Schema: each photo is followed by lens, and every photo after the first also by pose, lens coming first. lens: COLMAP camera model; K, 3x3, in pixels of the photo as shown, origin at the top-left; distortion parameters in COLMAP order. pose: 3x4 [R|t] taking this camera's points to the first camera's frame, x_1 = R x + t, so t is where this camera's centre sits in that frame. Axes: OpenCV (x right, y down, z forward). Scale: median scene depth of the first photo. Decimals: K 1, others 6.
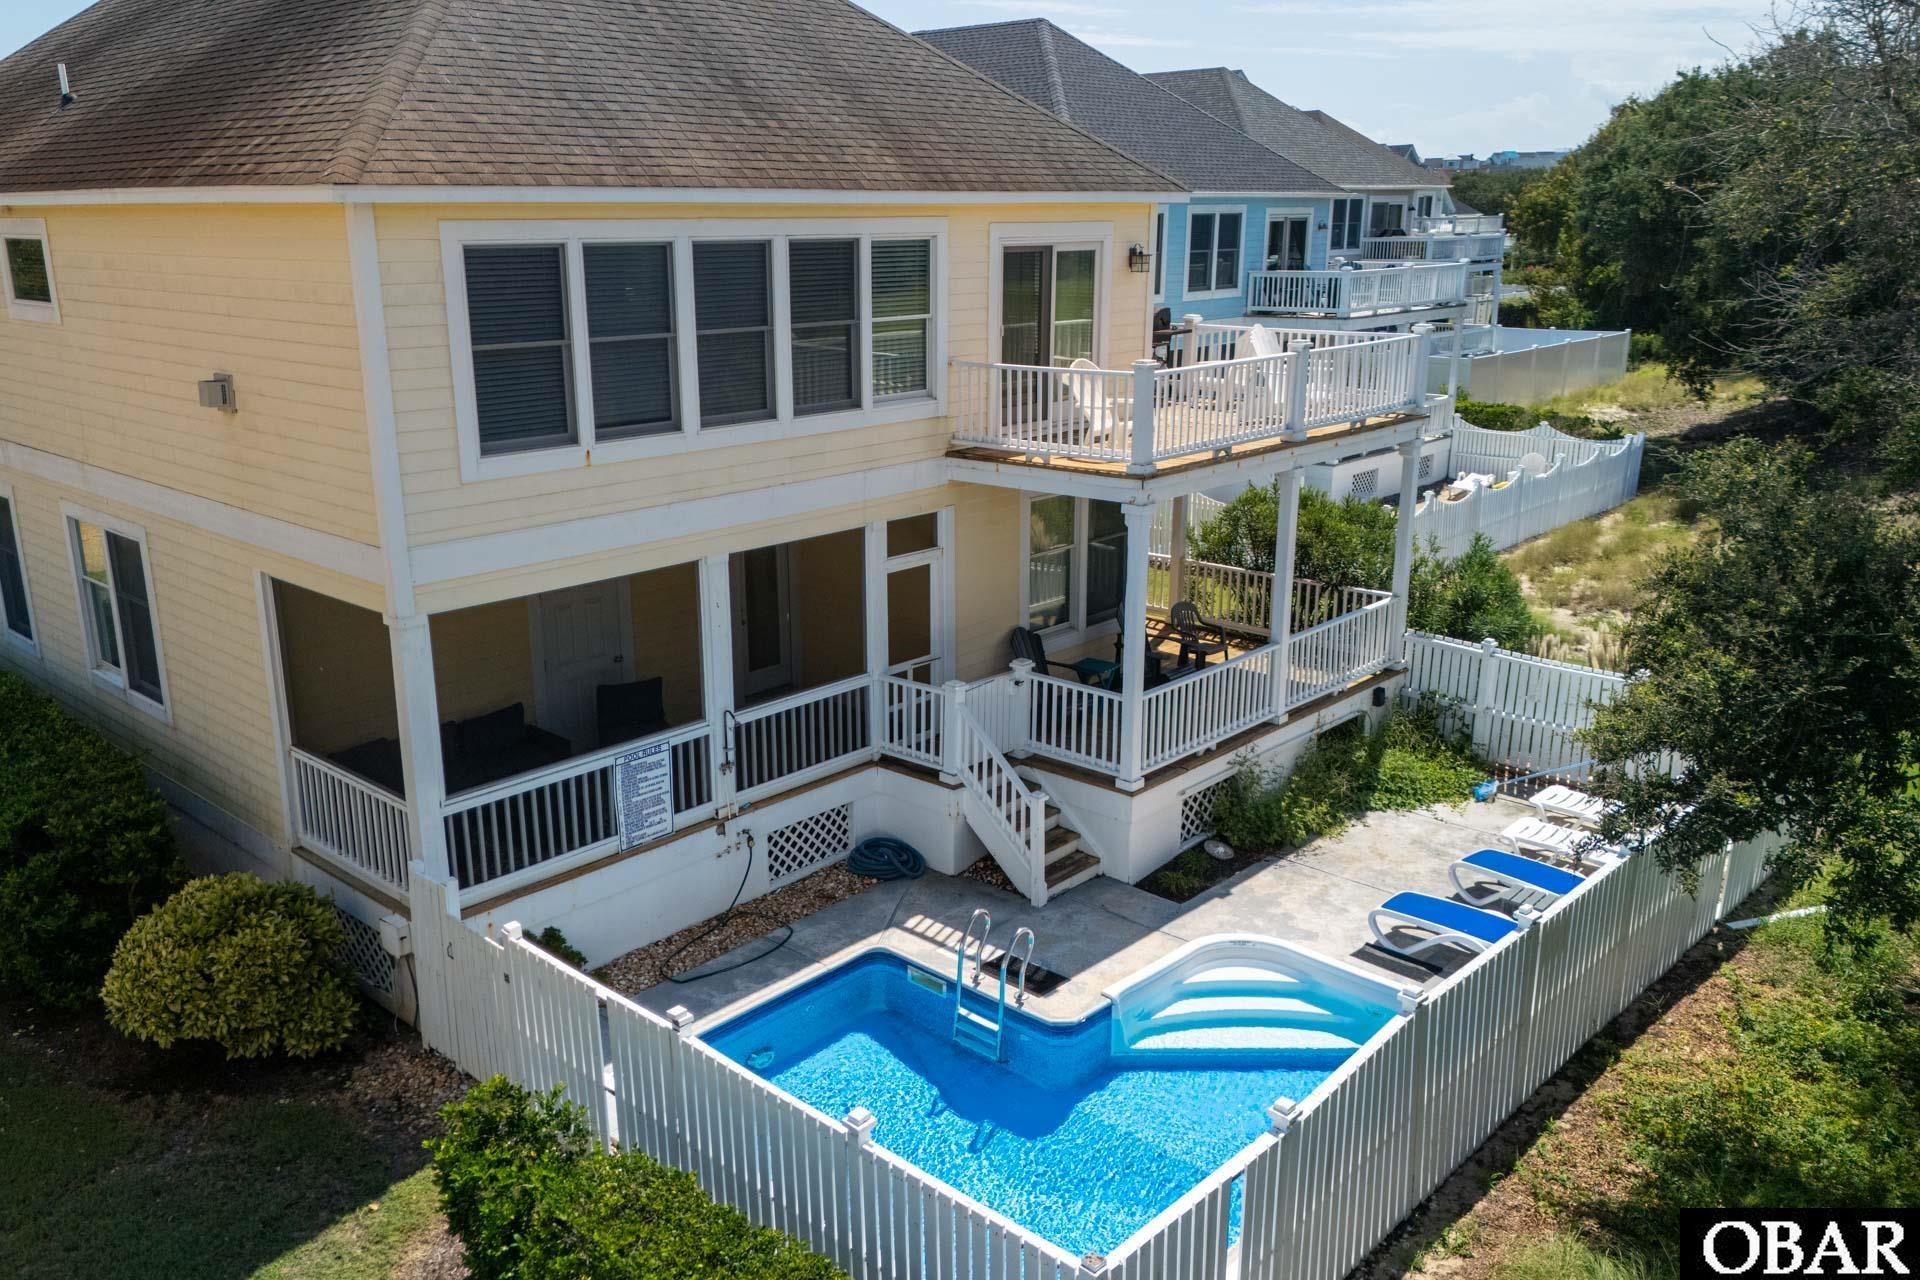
lens RADIAL K [[1428.6, 0, 960.0], [0, 1428.6, 640.0], [0, 0, 1]] dist [0.008691, 0.002521]
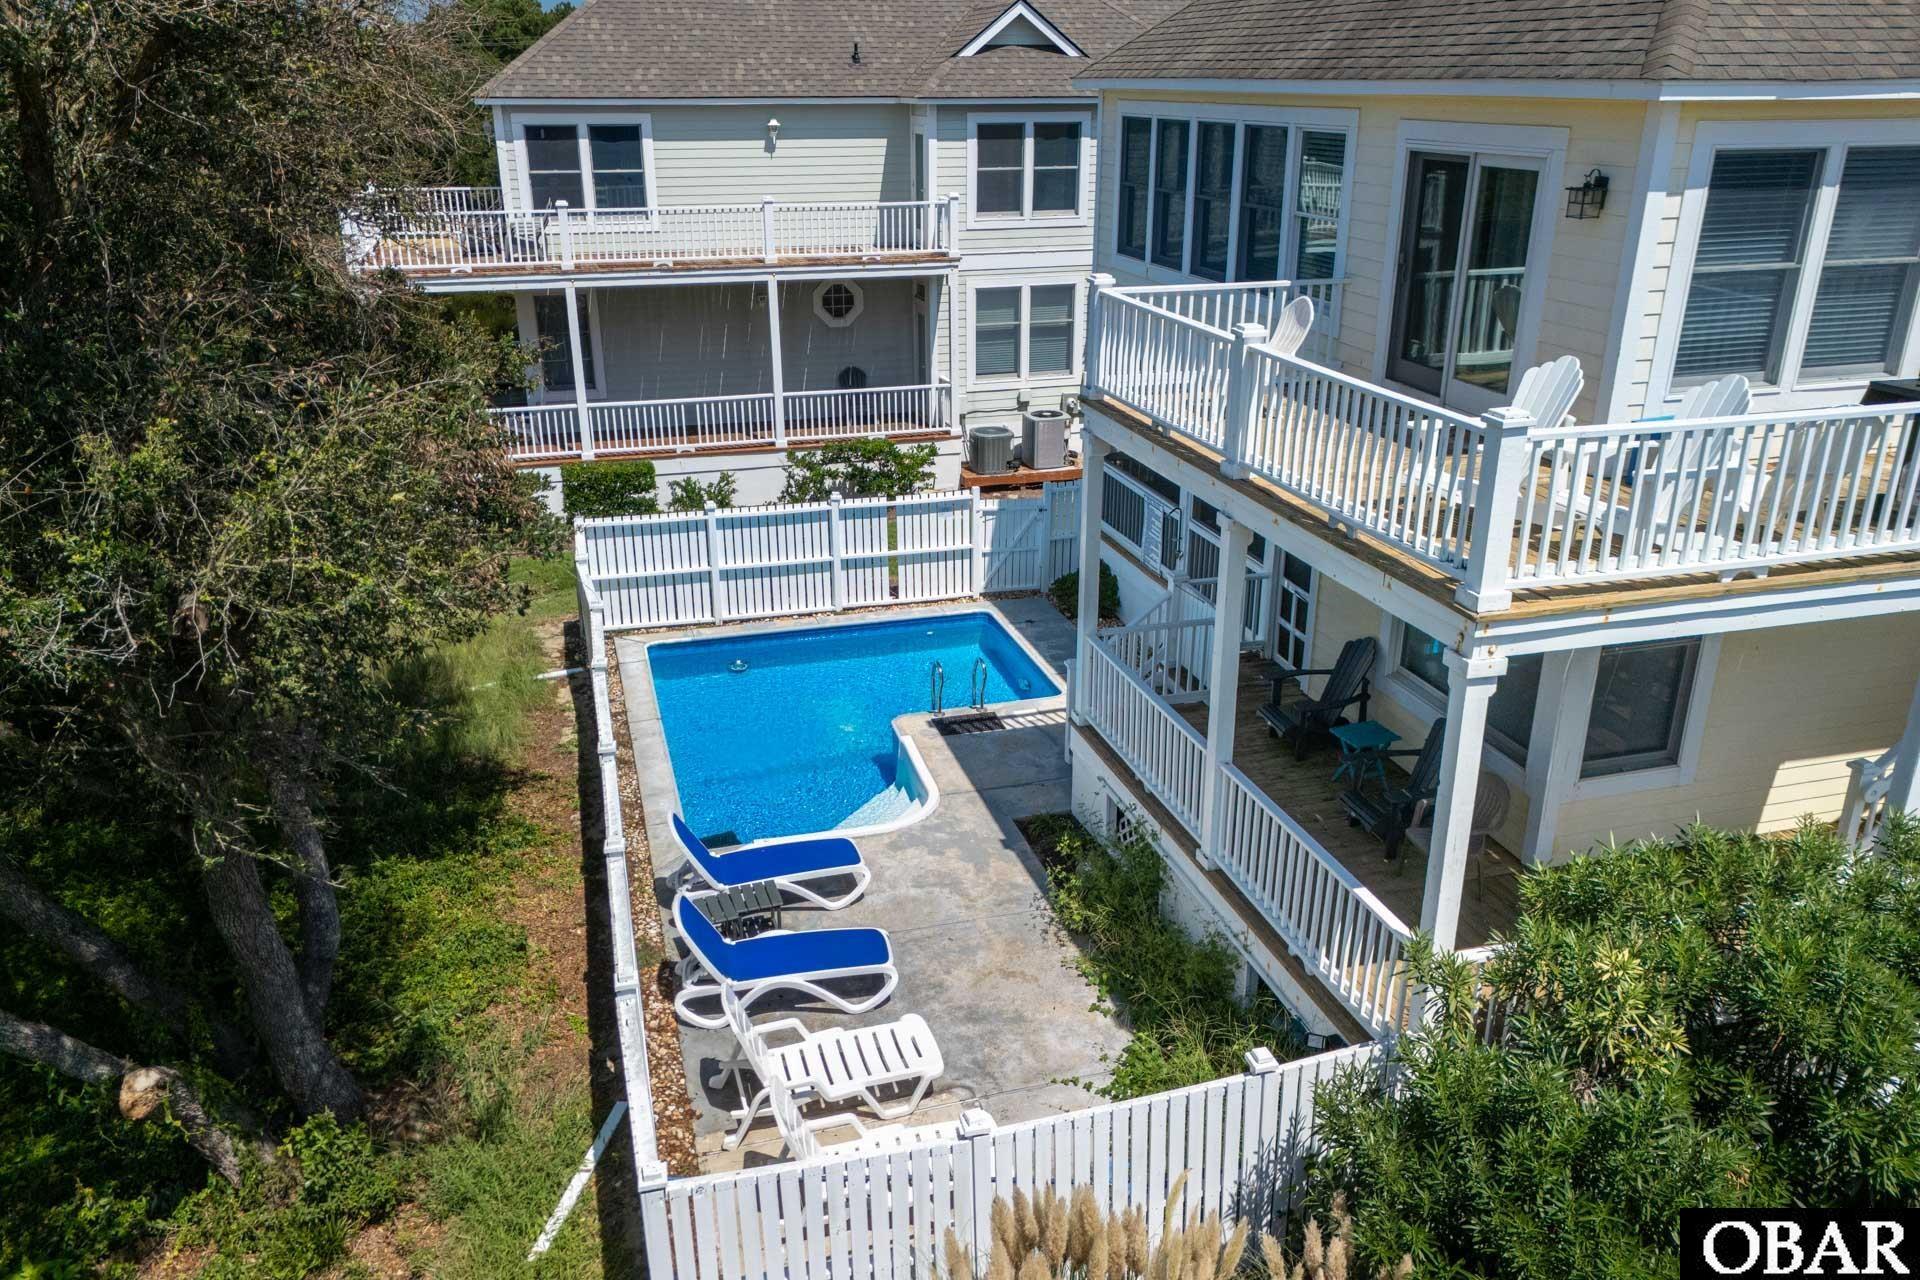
lens RADIAL K [[1428.6, 0, 960.0], [0, 1428.6, 640.0], [0, 0, 1]] dist [0.008691, 0.002521]
pose [[-0.484264, 0.326125, -0.811869, 0.973716], [-0.247364, 0.839039, 0.484587, -0.406840], [0.839225, 0.435495, -0.325645, 1.278745]]
